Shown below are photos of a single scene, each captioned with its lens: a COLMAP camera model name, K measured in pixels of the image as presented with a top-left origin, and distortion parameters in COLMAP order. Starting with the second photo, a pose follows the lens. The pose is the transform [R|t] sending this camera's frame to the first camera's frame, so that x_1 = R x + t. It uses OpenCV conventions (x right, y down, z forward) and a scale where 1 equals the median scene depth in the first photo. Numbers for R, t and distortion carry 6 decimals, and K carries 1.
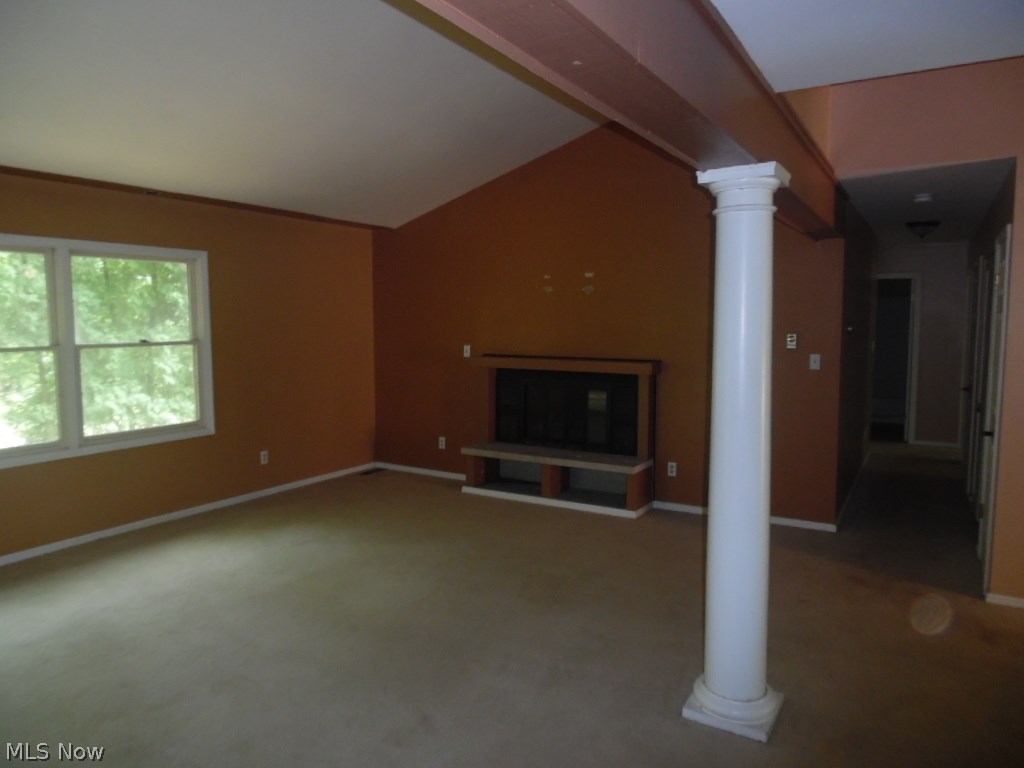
lens RADIAL K [[728.5, 0, 511.7], [0, 728.5, 383.8], [0, 0, 1]] dist [-0.005297, -0.002200]
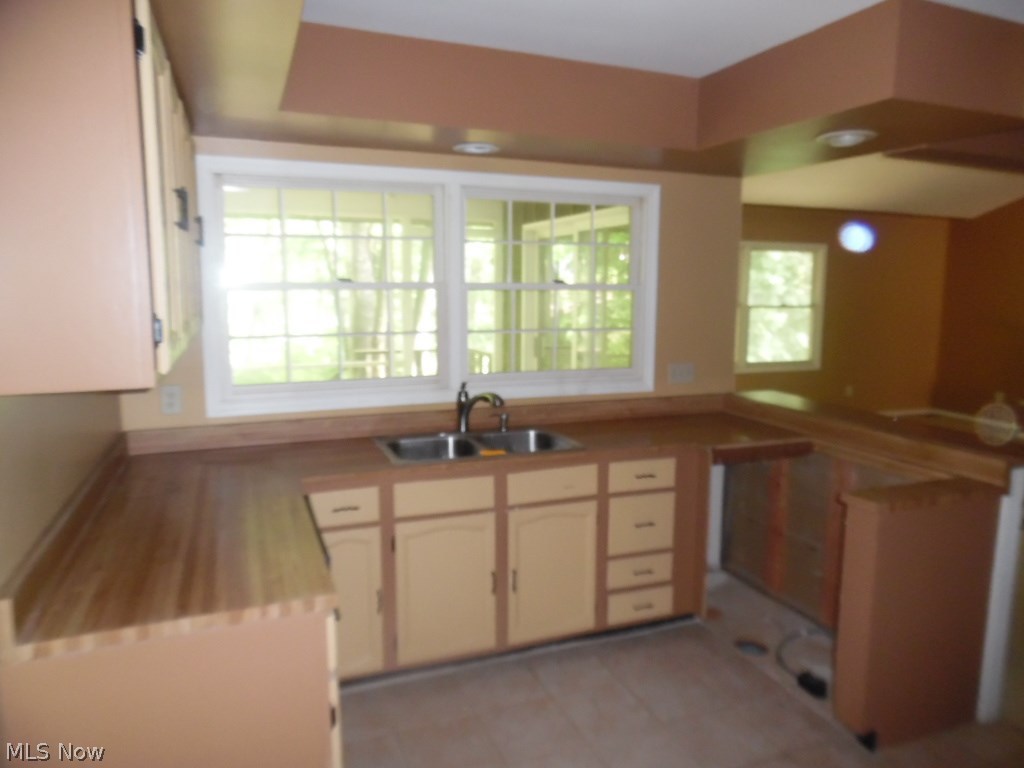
lens RADIAL K [[728.5, 0, 512.0], [0, 728.5, 382.4], [0, 0, 1]] dist [-0.005297, -0.002200]
pose [[0.808576, 0.089077, -0.581610, -0.059948], [-0.069584, 0.996014, 0.055806, 0.055560], [0.584262, -0.004653, 0.811552, -0.534446]]
